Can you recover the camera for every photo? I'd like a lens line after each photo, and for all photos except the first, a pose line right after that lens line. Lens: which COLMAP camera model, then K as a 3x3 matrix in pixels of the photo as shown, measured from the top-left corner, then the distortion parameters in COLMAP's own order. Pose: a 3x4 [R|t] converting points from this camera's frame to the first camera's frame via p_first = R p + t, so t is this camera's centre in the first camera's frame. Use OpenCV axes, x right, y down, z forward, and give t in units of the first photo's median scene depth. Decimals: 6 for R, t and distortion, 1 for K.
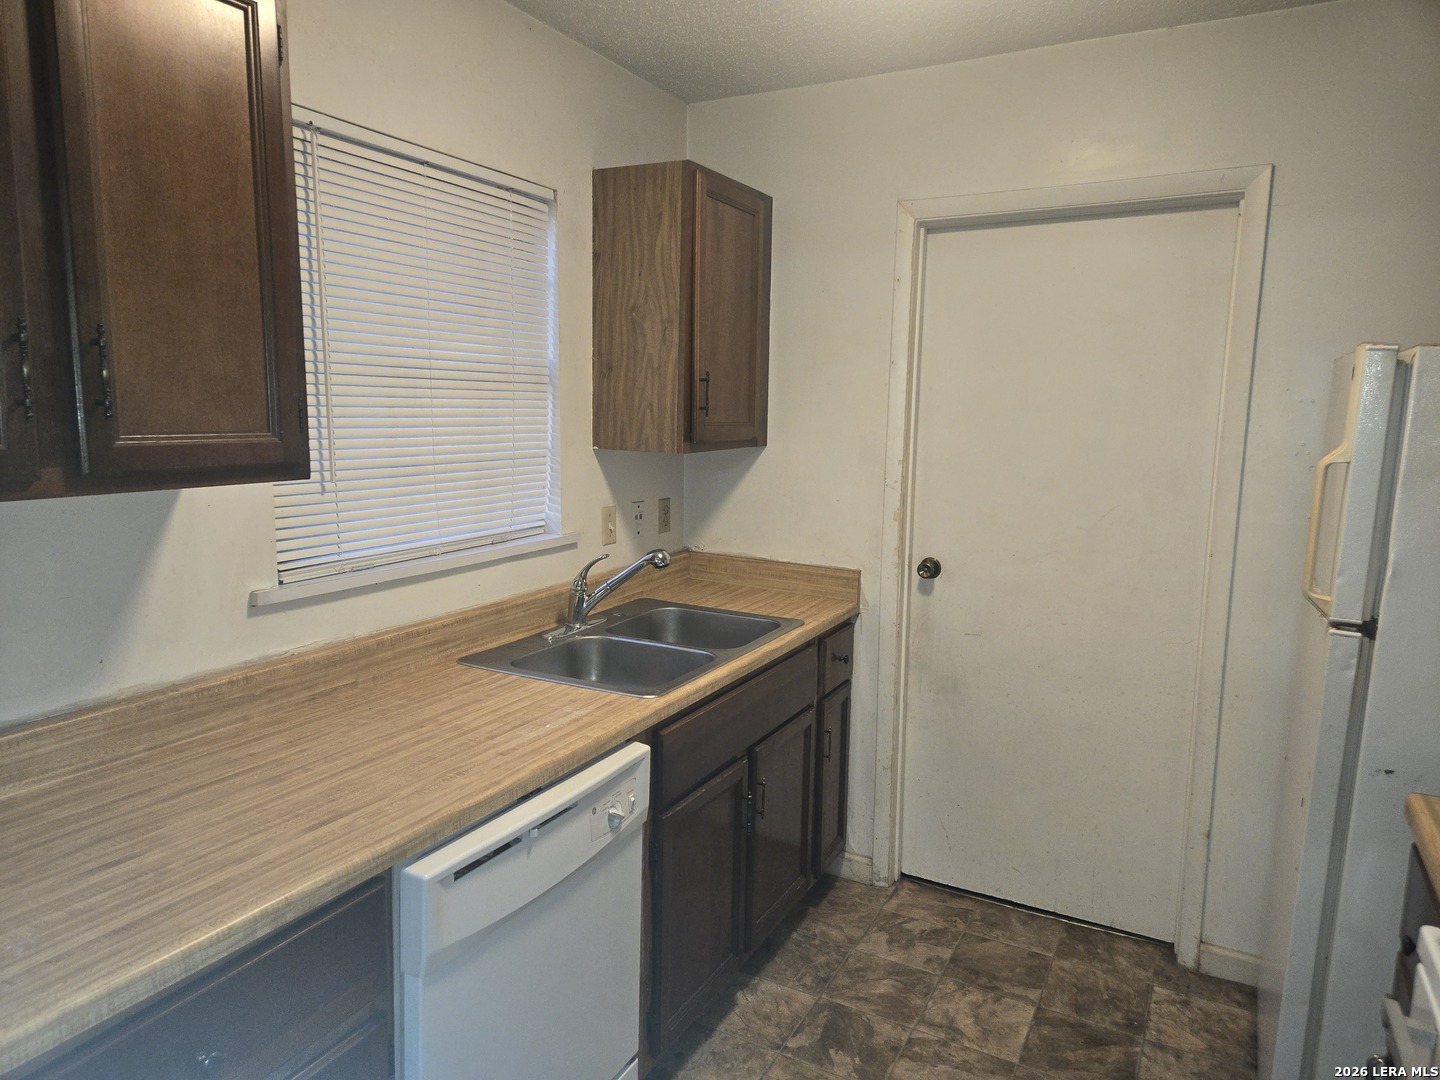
lens RADIAL K [[945.6, 0, 723.3], [0, 945.6, 539.6], [0, 0, 1]] dist [0.067948, -0.066440]
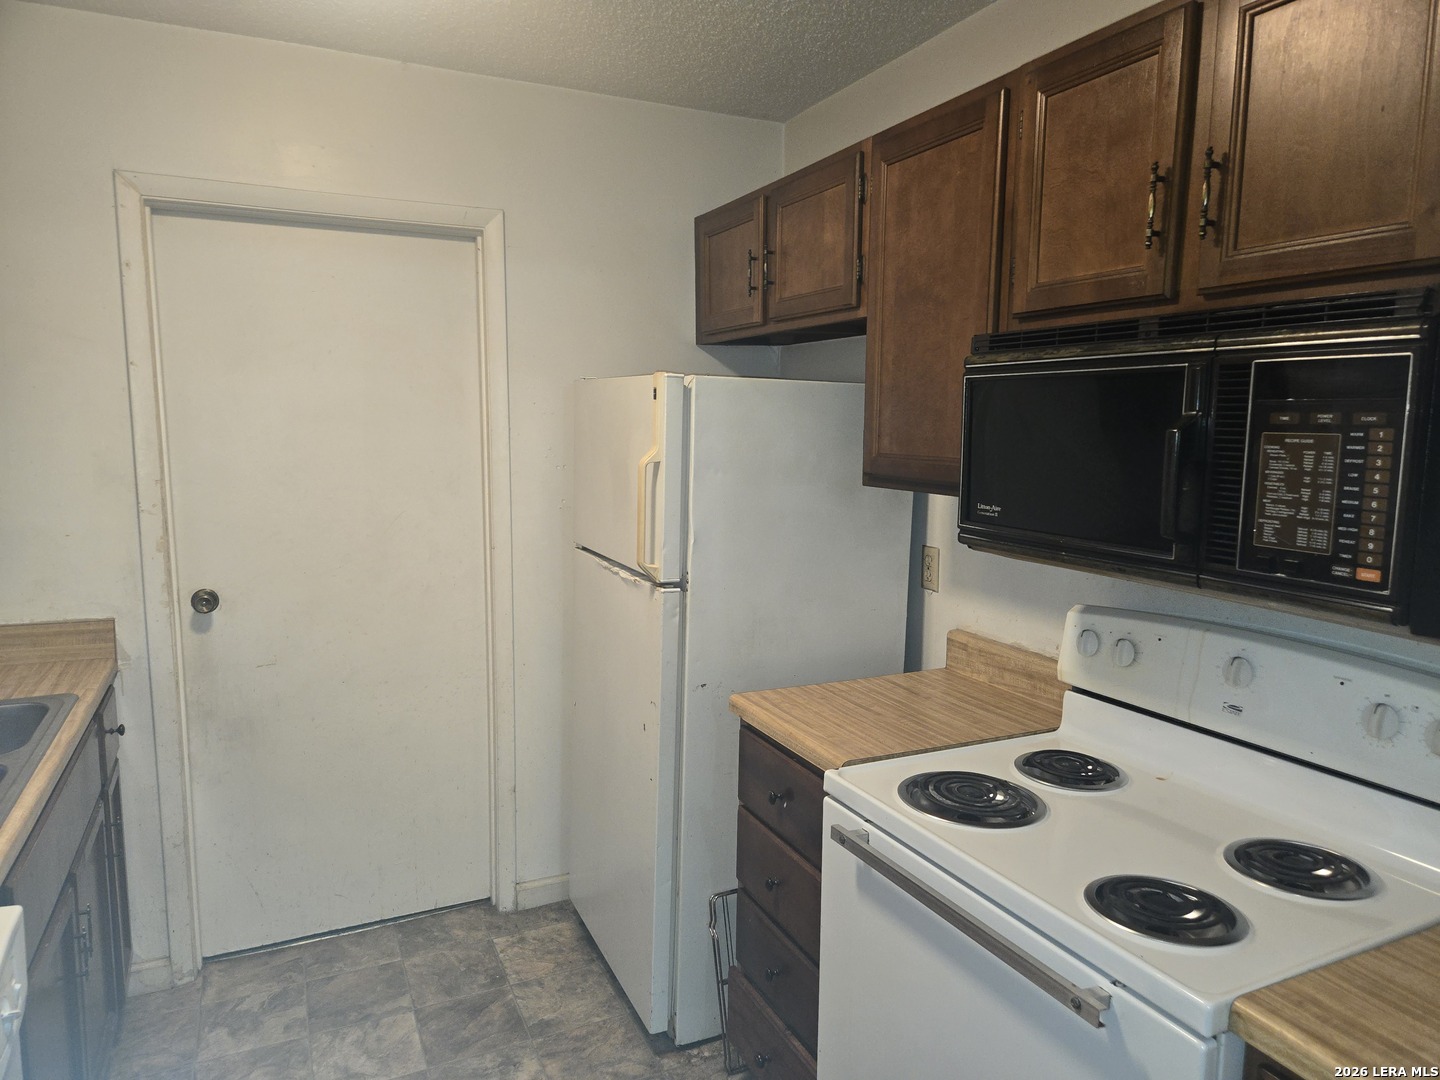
lens RADIAL K [[945.6, 0, 723.3], [0, 945.6, 539.6], [0, 0, 1]] dist [0.067948, -0.066440]
pose [[0.588495, -0.111686, 0.800749, -0.223952], [0.112938, 0.992058, 0.055368, -0.023311], [-0.800574, 0.057851, 0.596435, 0.101748]]
